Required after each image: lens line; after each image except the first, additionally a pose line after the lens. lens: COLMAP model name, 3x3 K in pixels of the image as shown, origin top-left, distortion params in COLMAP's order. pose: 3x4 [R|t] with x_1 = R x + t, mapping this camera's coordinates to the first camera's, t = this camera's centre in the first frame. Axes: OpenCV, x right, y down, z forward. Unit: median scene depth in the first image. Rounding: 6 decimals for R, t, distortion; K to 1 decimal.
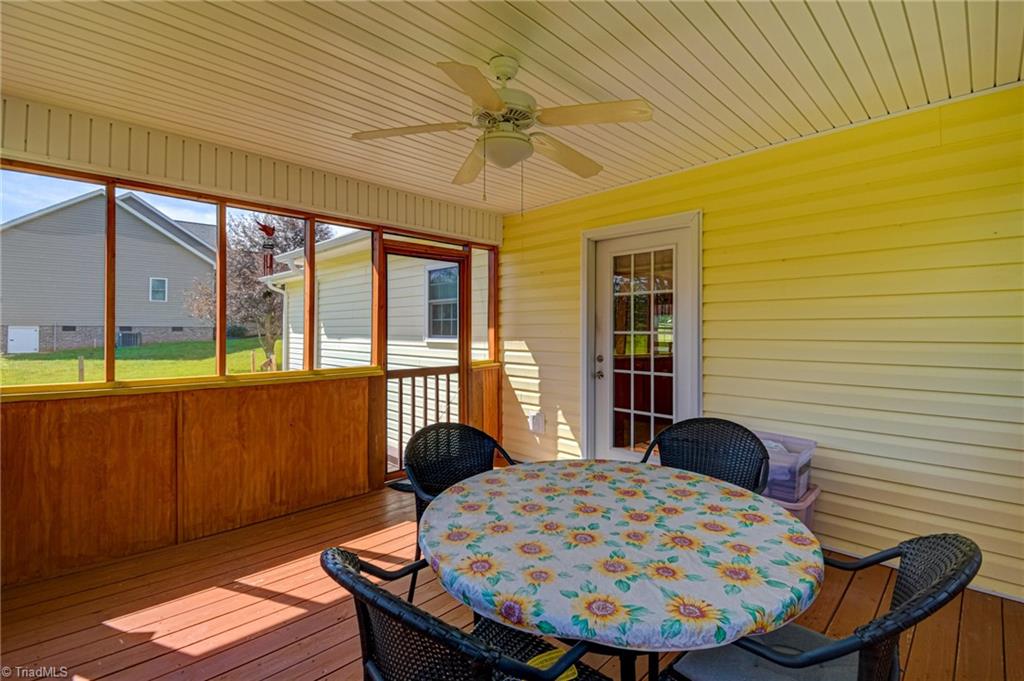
lens RADIAL K [[464.8, 0, 532.1], [0, 464.8, 319.3], [0, 0, 1]] dist [0.010804, -0.000291]
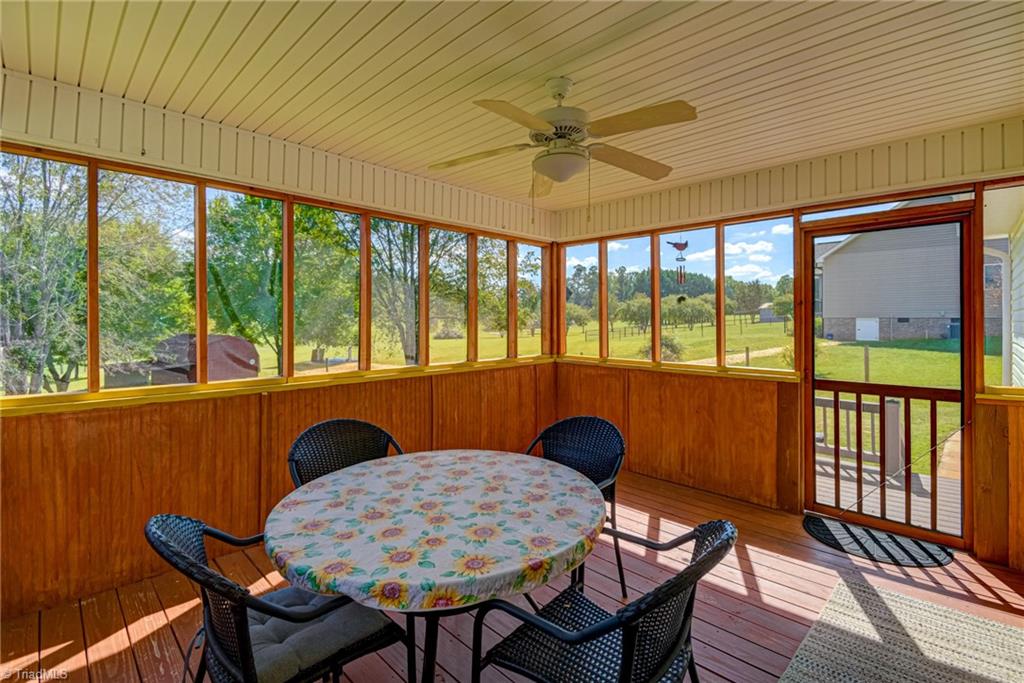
lens RADIAL K [[459.1, 0, 513.5], [0, 459.1, 316.3], [0, 0, 1]] dist [0.009780, 0.000309]
pose [[-0.009759, -0.008269, -0.999918, 1.037875], [0.022725, 0.999706, -0.008489, -0.013816], [0.999694, -0.022806, -0.009568, 0.949758]]
